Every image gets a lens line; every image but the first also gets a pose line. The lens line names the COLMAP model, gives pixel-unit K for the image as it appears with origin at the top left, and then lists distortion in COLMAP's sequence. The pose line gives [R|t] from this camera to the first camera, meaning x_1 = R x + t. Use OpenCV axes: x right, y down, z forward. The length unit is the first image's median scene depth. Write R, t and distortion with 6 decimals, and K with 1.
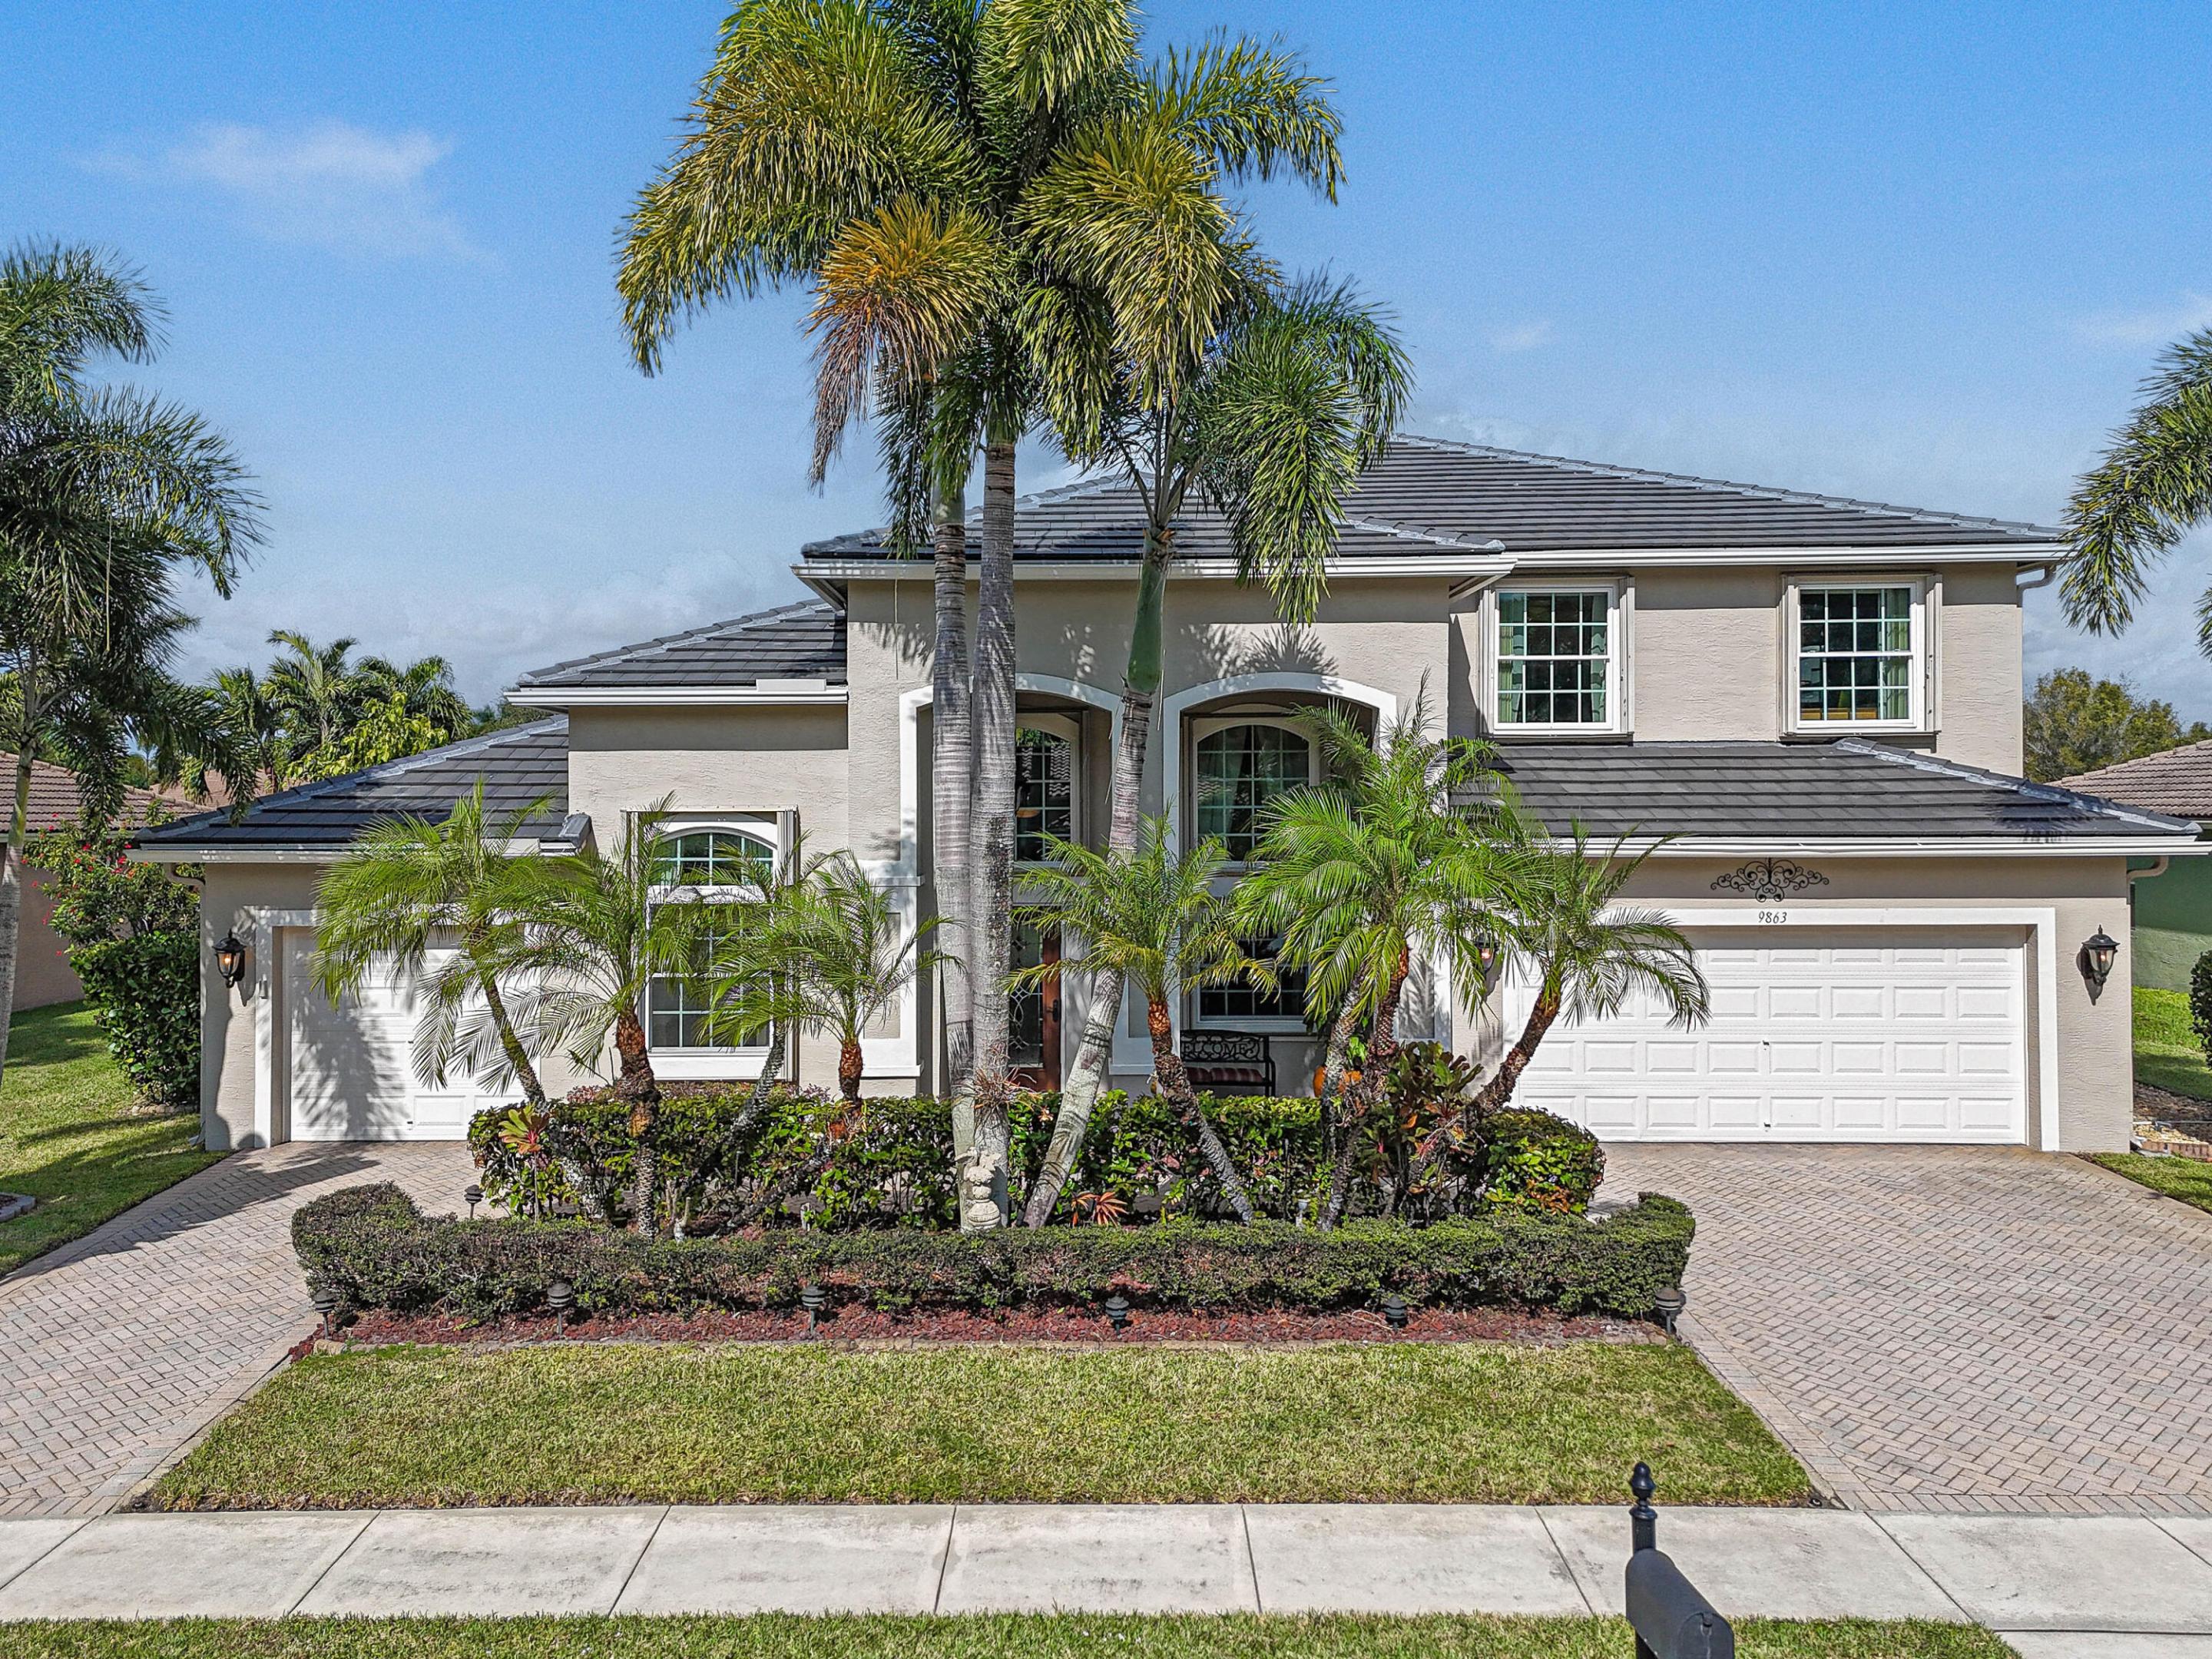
lens RADIAL K [[1680.9, 0, 1108.9], [0, 1680.9, 762.8], [0, 0, 1]] dist [0.081754, -0.071059]
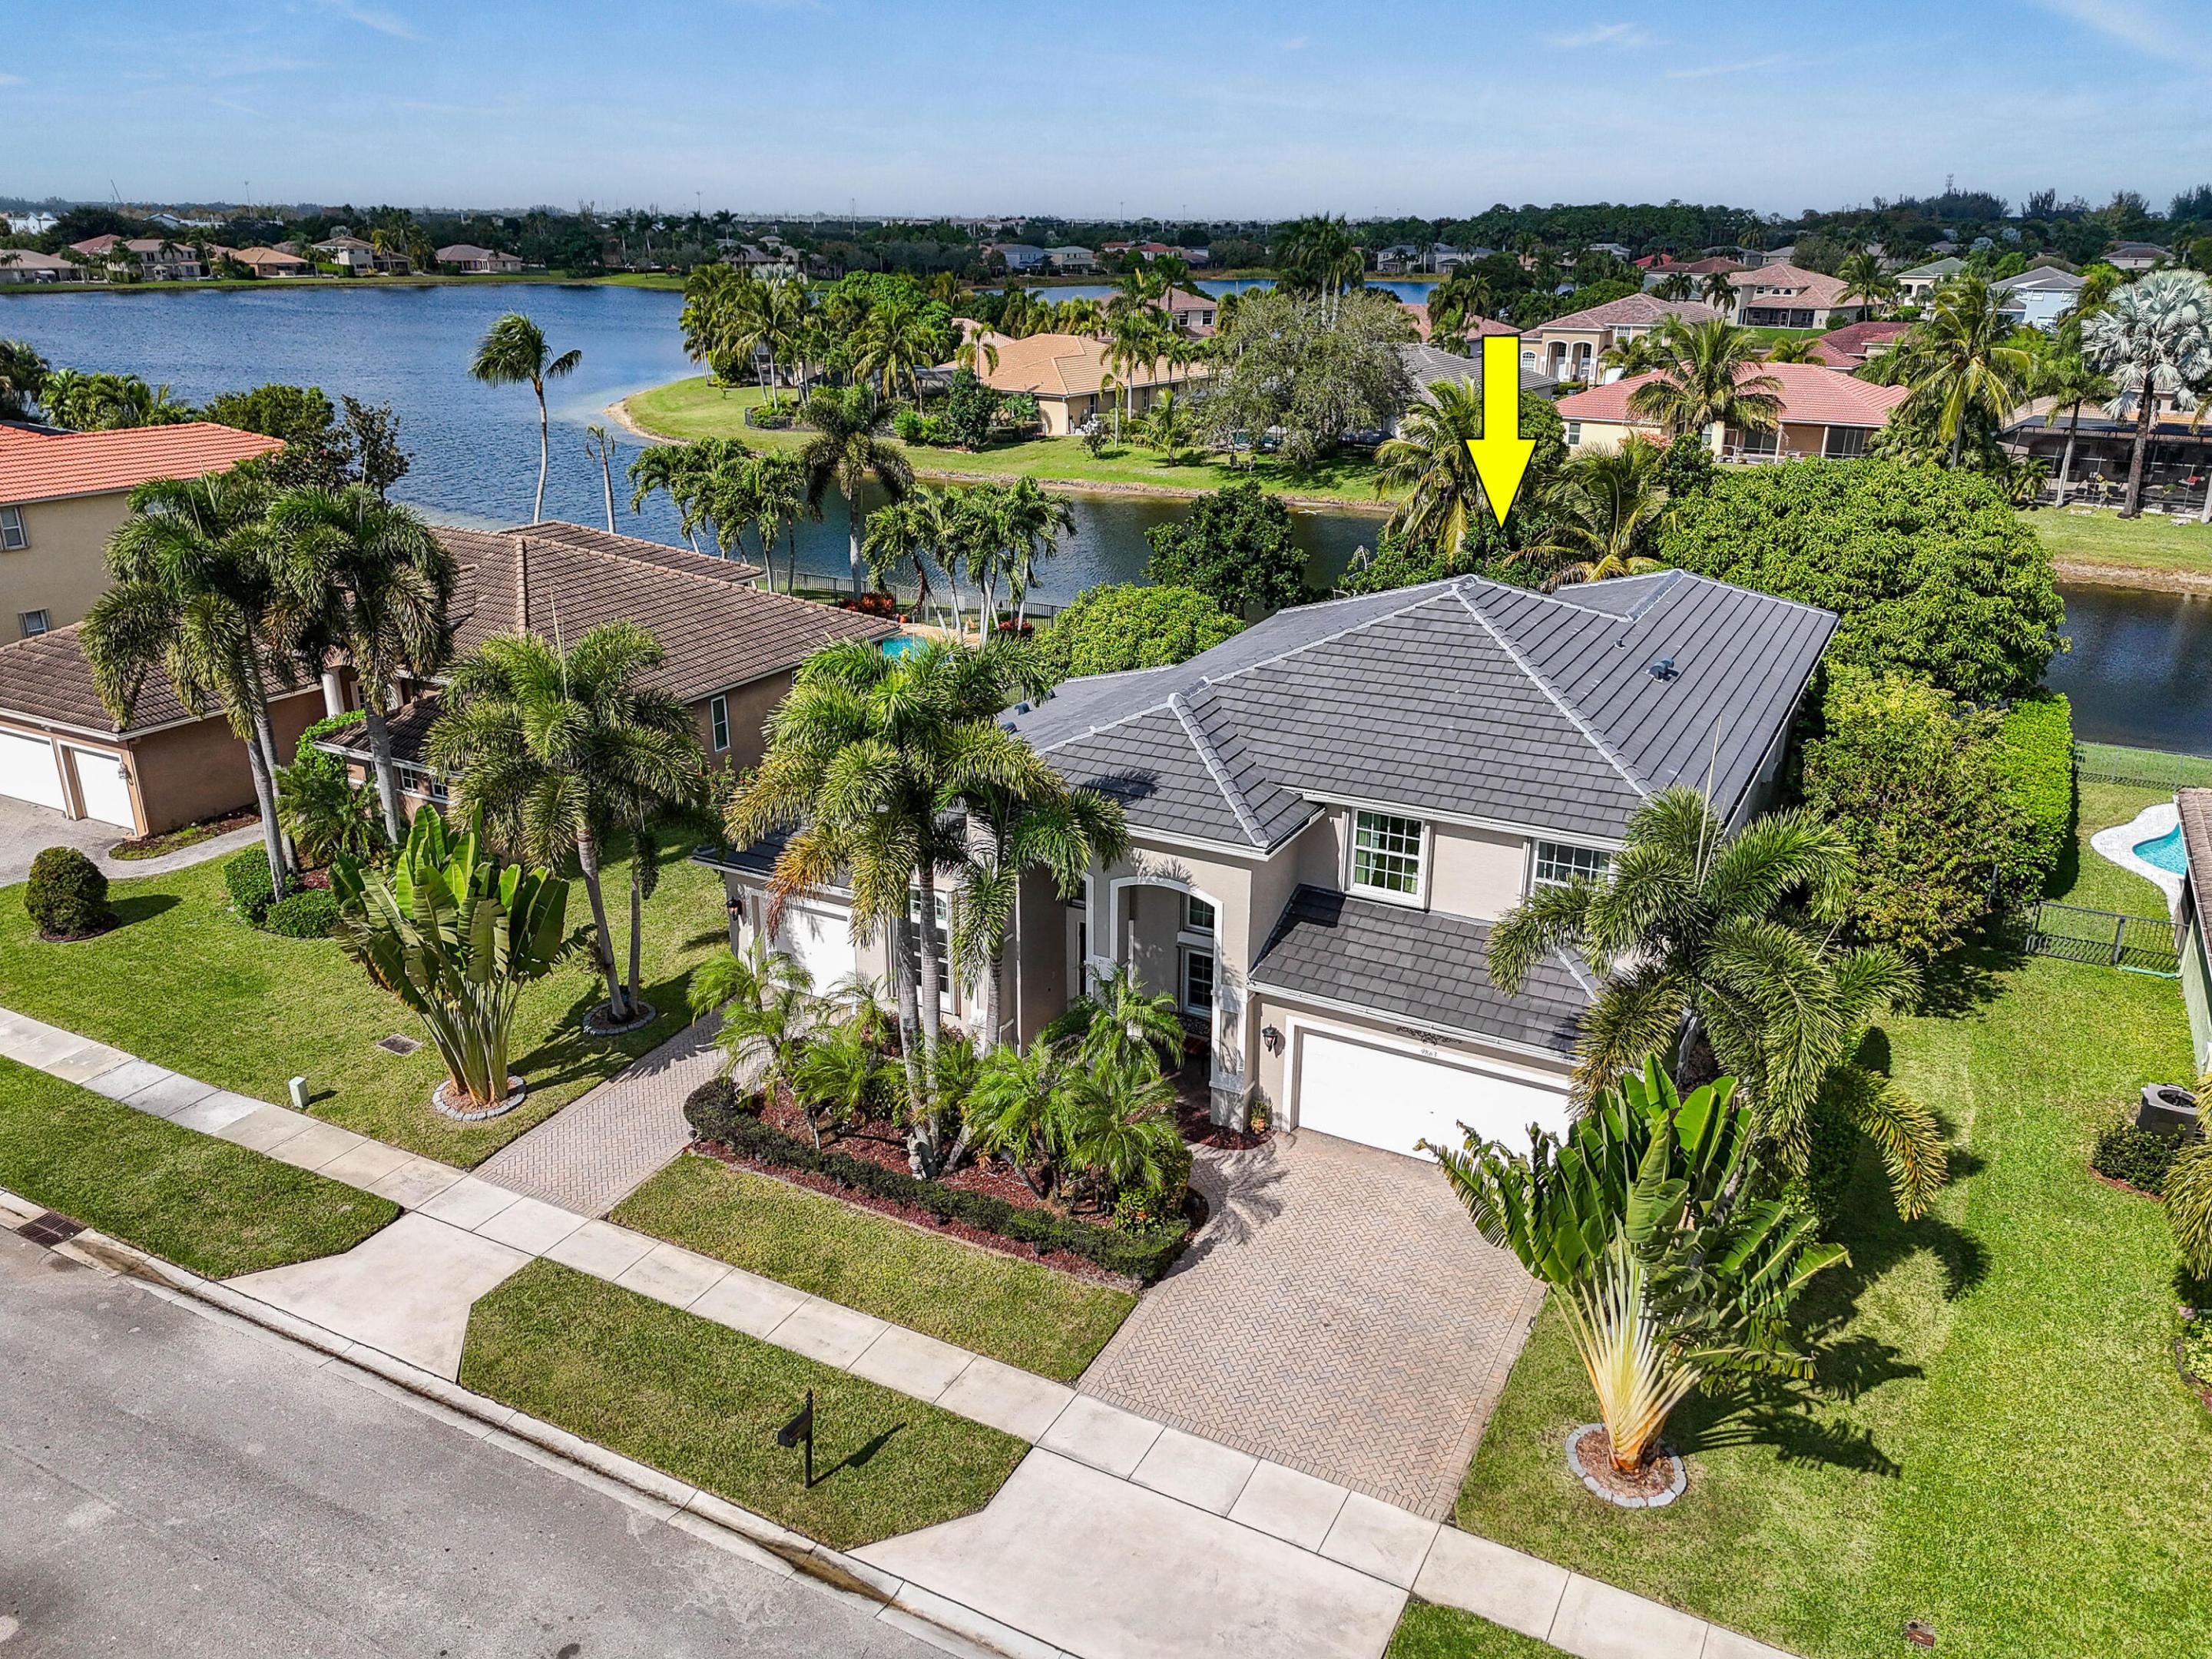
lens RADIAL K [[1680.9, 0, 1108.9], [0, 1680.9, 762.8], [0, 0, 1]] dist [0.081754, -0.071059]
pose [[0.883110, 0.151448, -0.444049, 0.835350], [-0.004988, 0.949444, 0.313898, -0.742957], [0.469139, -0.274992, 0.839219, -0.524931]]
